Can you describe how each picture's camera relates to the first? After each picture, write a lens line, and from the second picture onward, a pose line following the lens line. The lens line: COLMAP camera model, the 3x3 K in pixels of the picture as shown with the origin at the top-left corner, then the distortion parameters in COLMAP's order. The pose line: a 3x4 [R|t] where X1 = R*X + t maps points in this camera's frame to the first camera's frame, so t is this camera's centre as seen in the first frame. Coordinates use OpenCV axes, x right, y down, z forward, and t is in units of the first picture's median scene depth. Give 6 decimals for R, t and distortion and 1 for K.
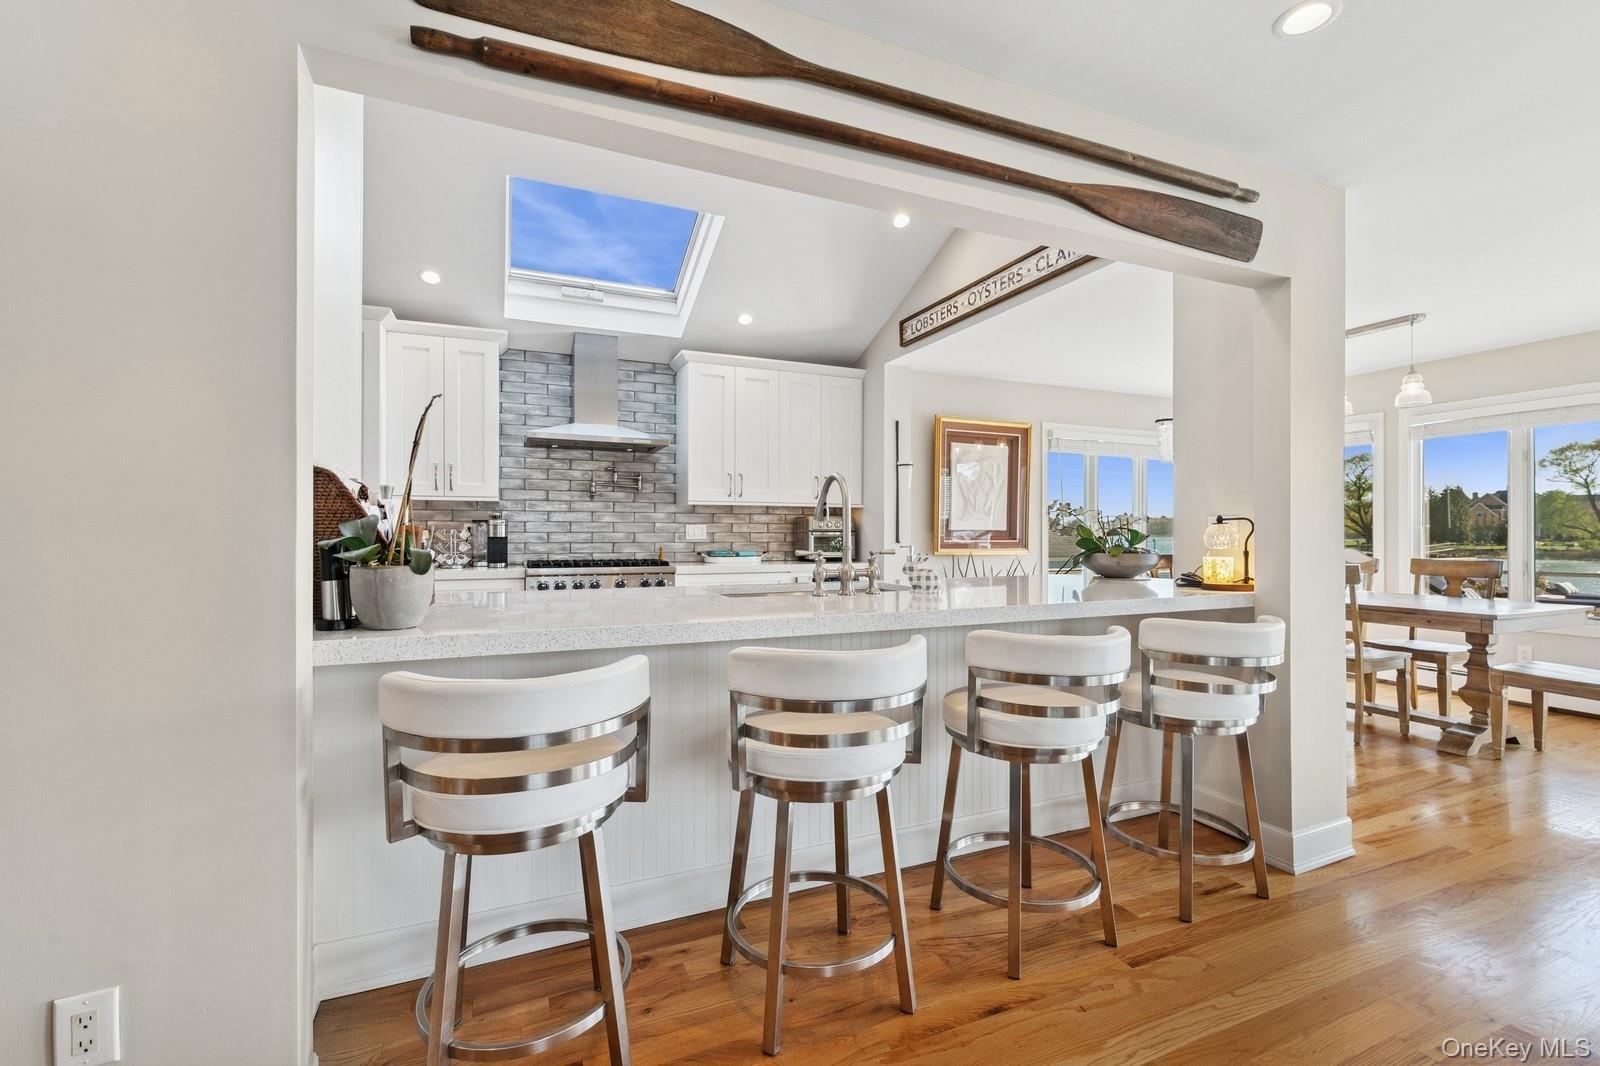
lens RADIAL K [[705.0, 0, 801.0], [0, 705.0, 527.4], [0, 0, 1]] dist [0.000130, 0.000304]
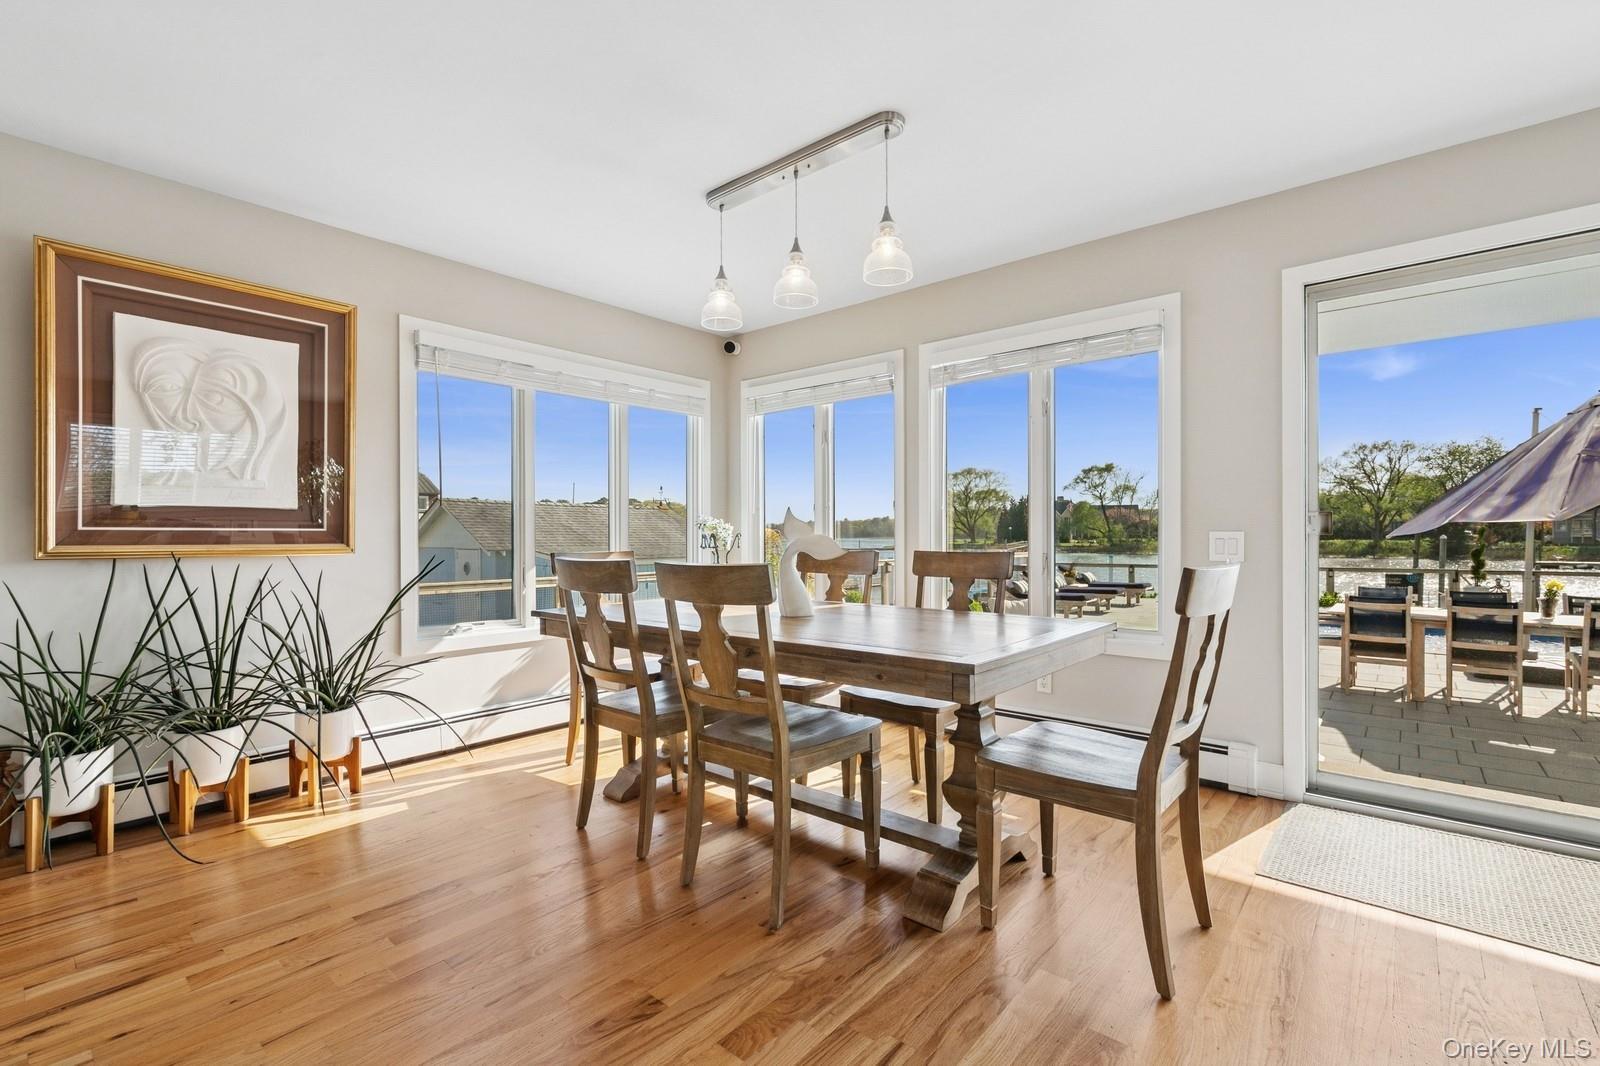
lens RADIAL K [[698.0, 0, 824.0], [0, 698.0, 532.6], [0, 0, 1]] dist [0.000136, 0.000291]
pose [[0.895168, -0.001568, 0.445726, 0.368856], [-0.000034, 0.999994, 0.003585, 0.018966], [-0.445728, -0.003224, 0.895162, 0.335824]]
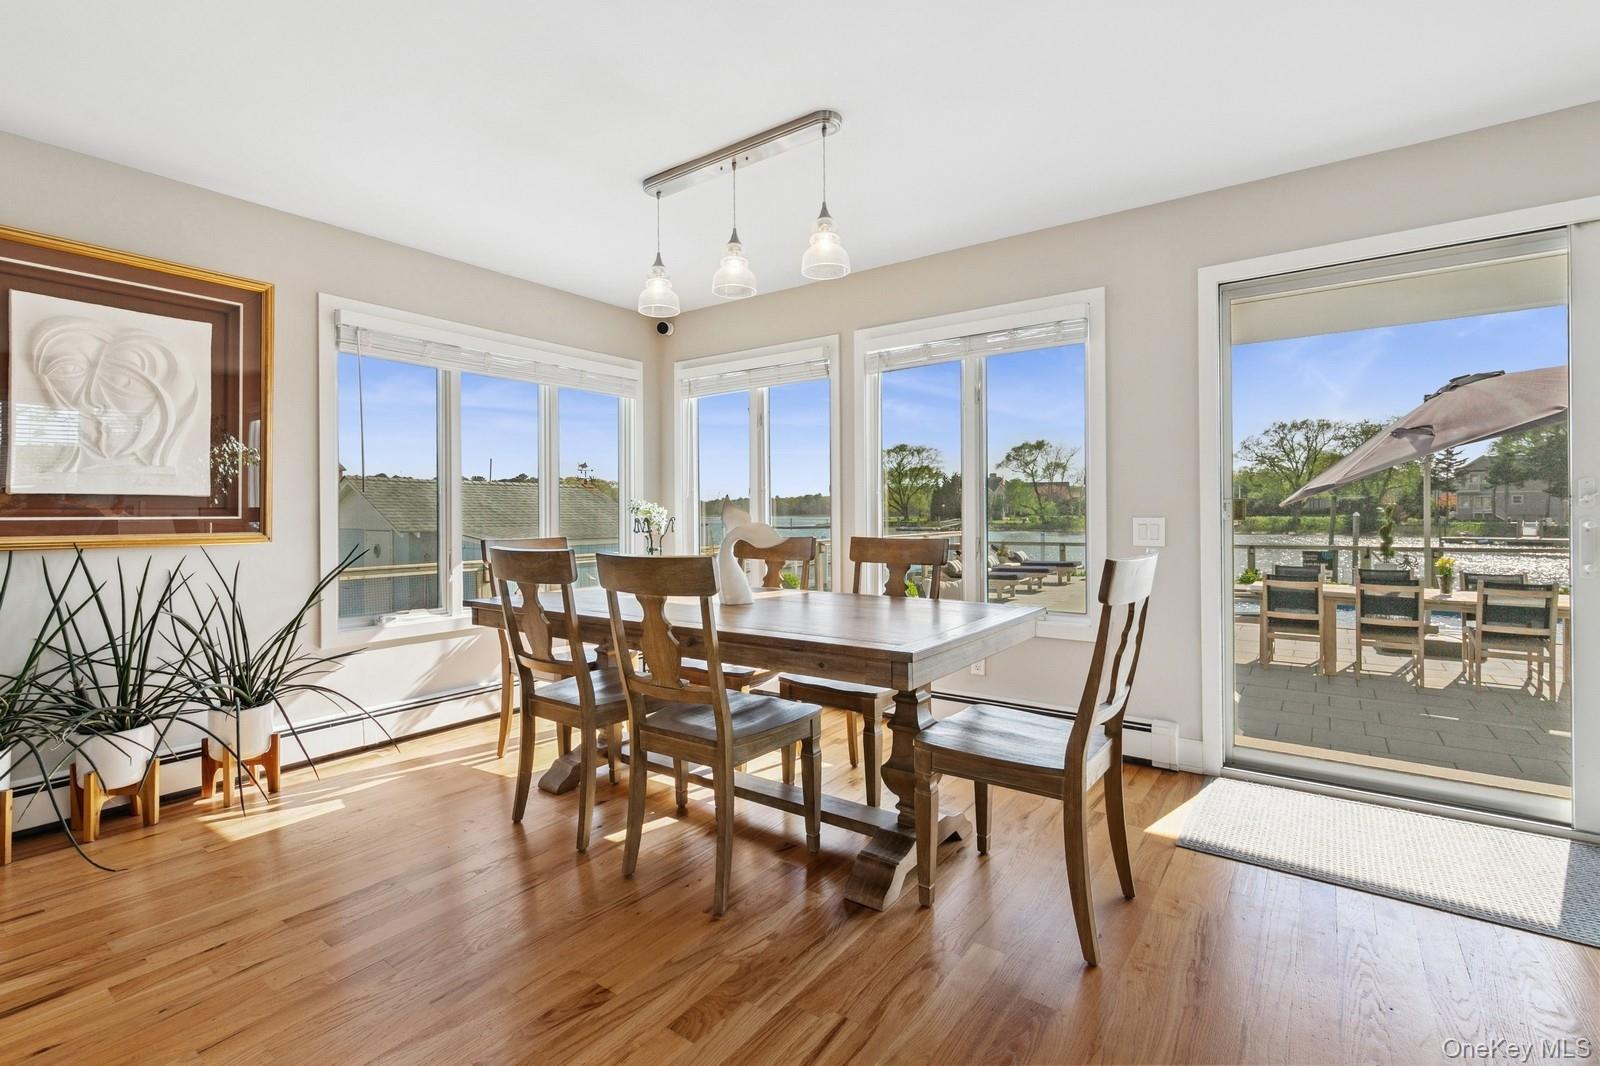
lens RADIAL K [[715.4, 0, 800.4], [0, 715.4, 503.6], [0, 0, 1]] dist [-0.000034, 0.000374]
pose [[0.865121, 0.000584, 0.501563, 0.359344], [0.002700, 0.999979, -0.005821, 0.013684], [-0.501556, 0.006390, 0.865101, 0.326004]]
